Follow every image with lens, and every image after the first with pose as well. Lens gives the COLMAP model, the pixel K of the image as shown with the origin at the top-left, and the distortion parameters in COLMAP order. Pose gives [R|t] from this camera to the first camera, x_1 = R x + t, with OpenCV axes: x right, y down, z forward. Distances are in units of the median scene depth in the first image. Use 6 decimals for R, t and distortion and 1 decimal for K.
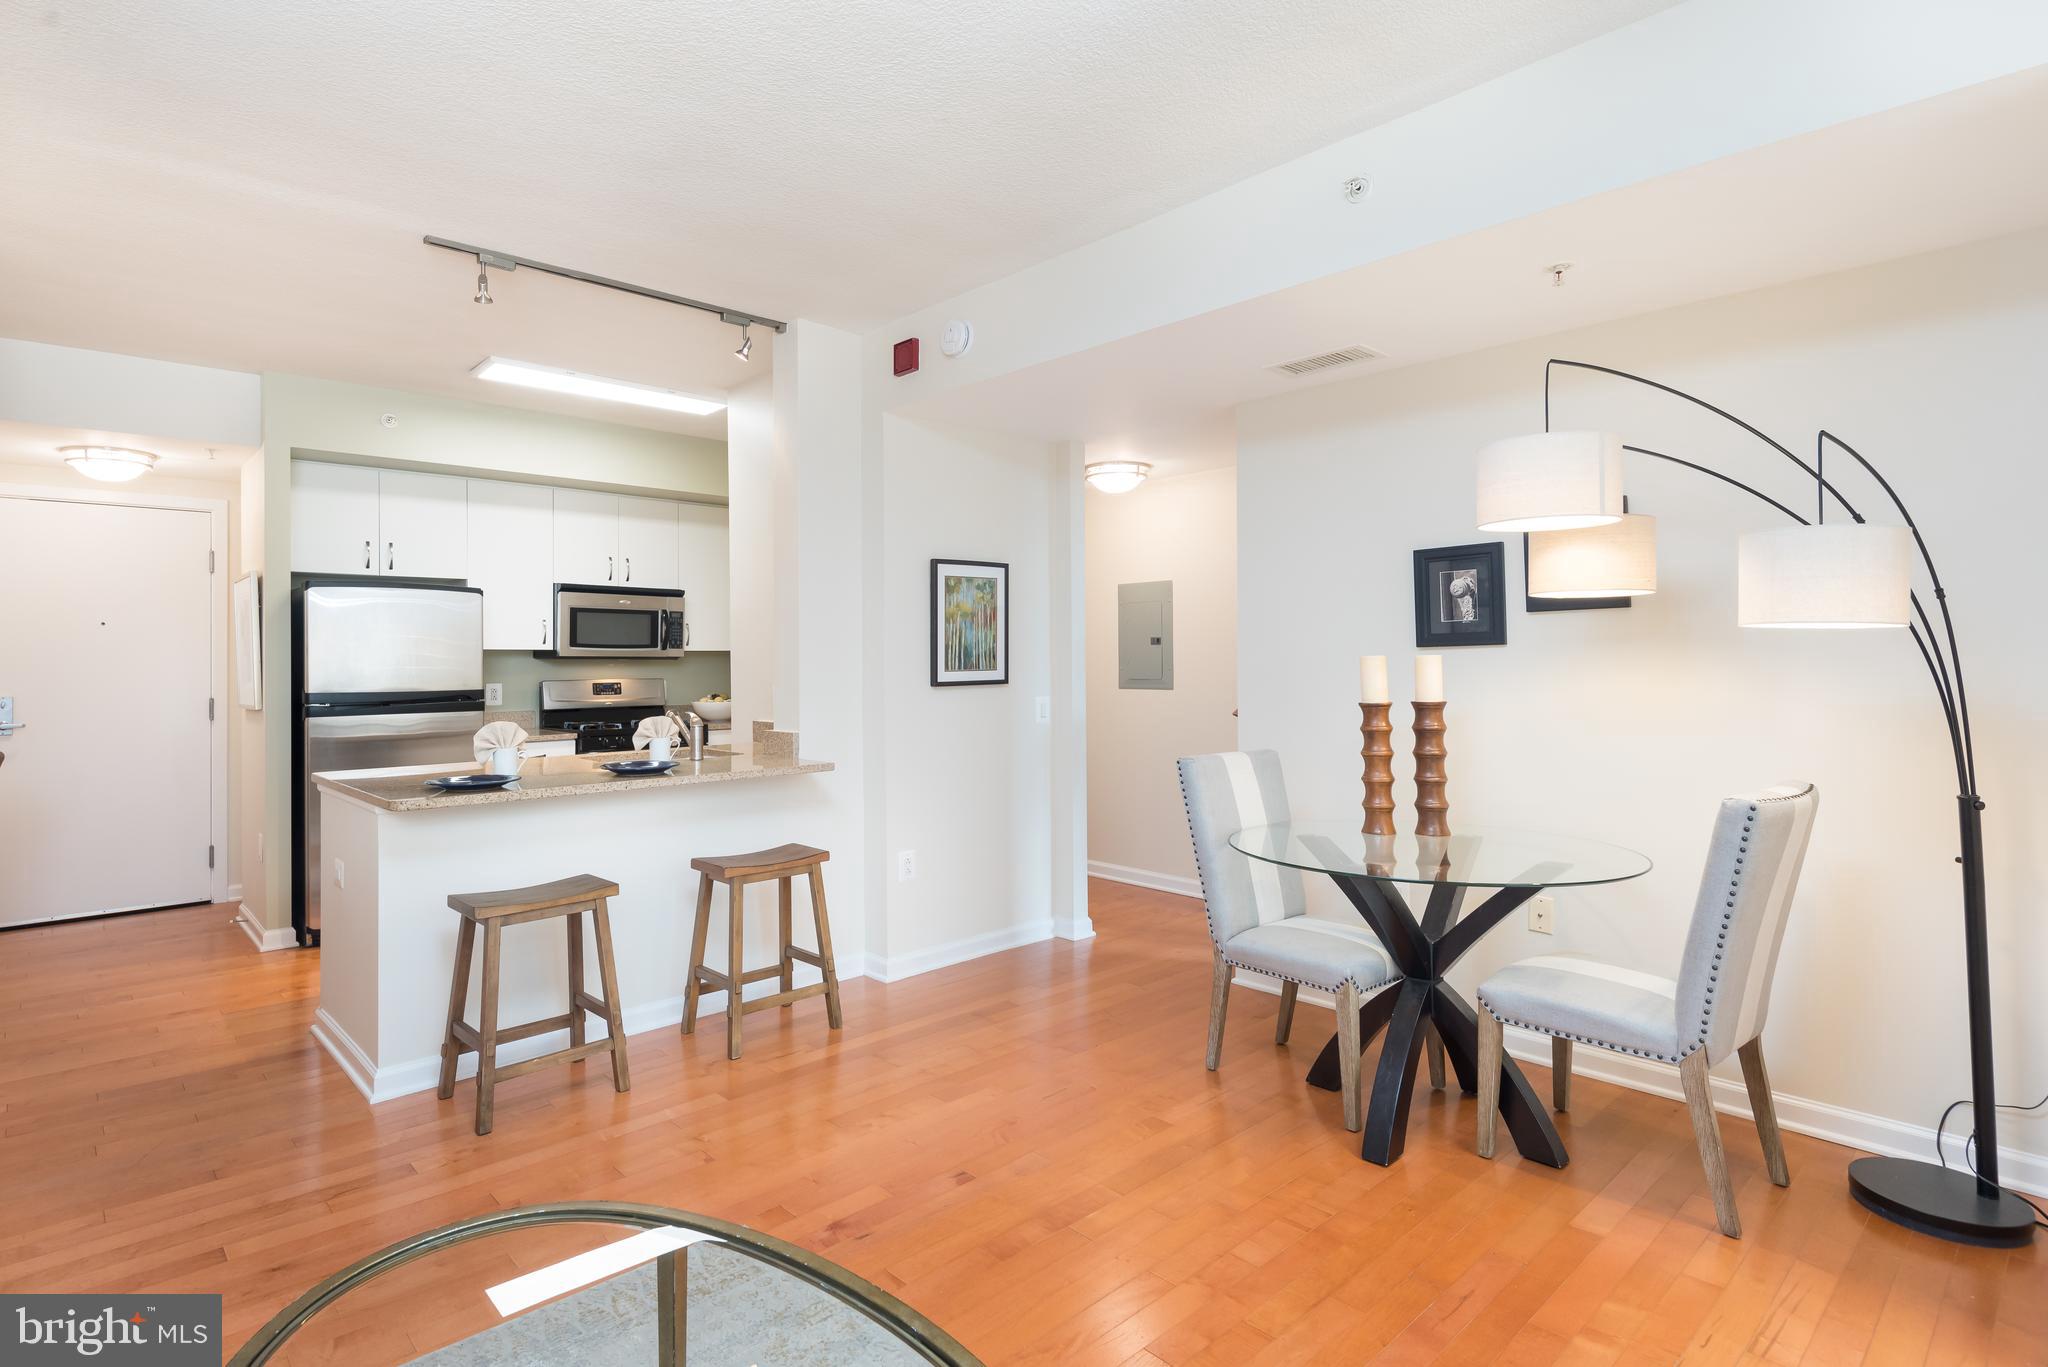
lens RADIAL K [[1042.3, 0, 984.7], [0, 1042.3, 672.3], [0, 0, 1]] dist [0.014024, -0.002599]
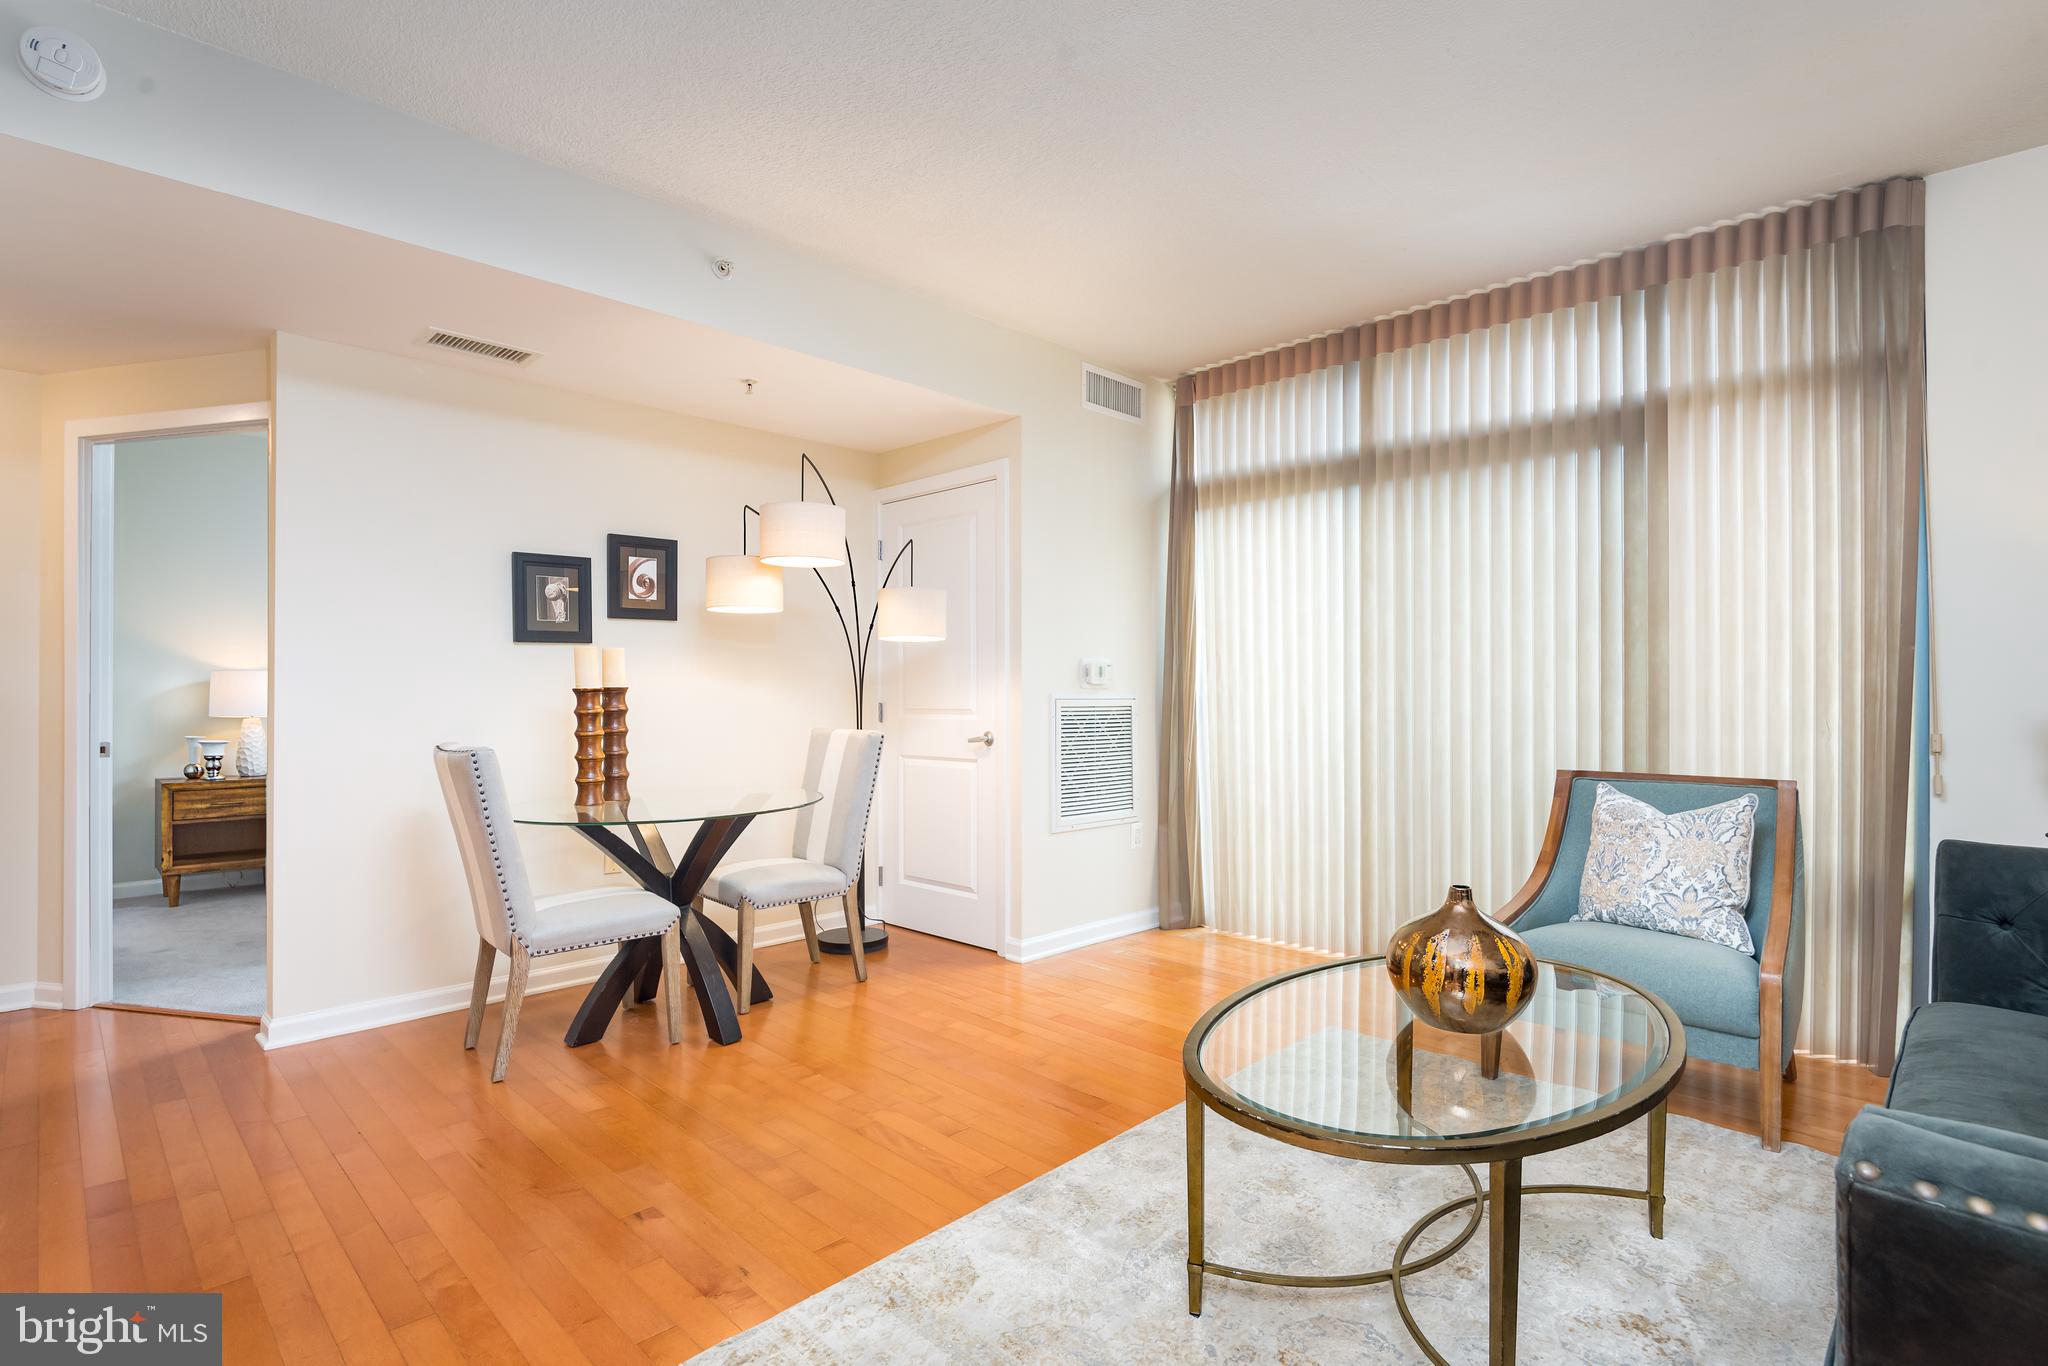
lens RADIAL K [[1000.4, 0, 1028.8], [0, 1000.4, 666.2], [0, 0, 1]] dist [0.012844, -0.000271]
pose [[-0.053203, 0.028961, 0.998164, -0.484481], [0.007532, 0.999563, -0.028601, 0.026196], [-0.998555, 0.005997, -0.053398, 0.390740]]
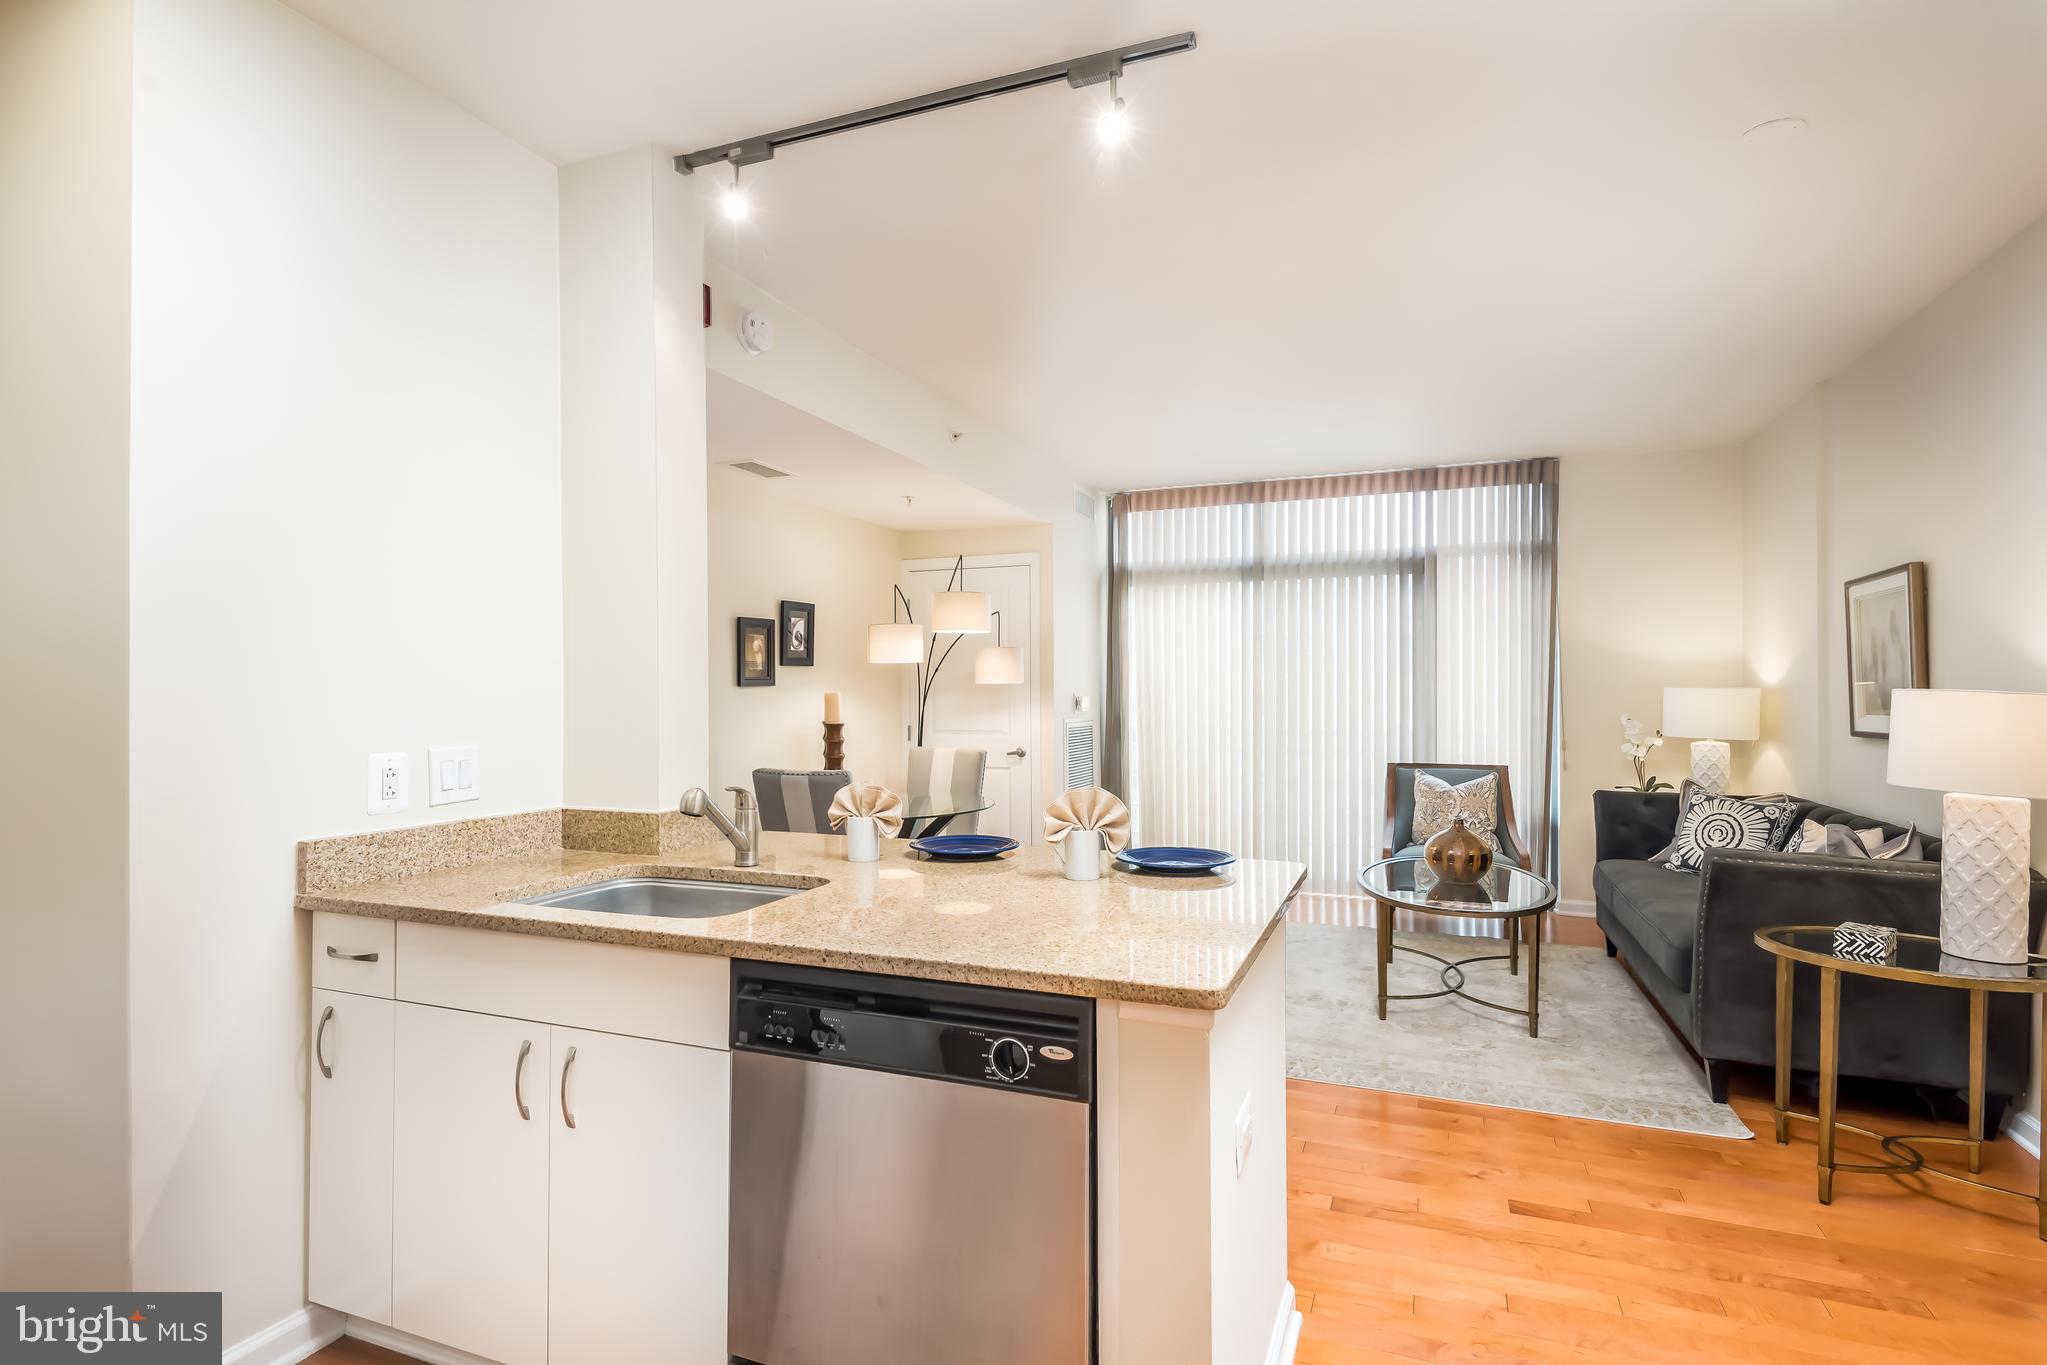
lens RADIAL K [[999.9, 0, 1008.1], [0, 999.9, 687.9], [0, 0, 1]] dist [0.012844, -0.000271]
pose [[-0.428568, 0.006040, 0.903490, -0.710953], [0.008254, 0.999962, -0.002770, -0.011056], [-0.903472, 0.006271, -0.428601, 0.932402]]
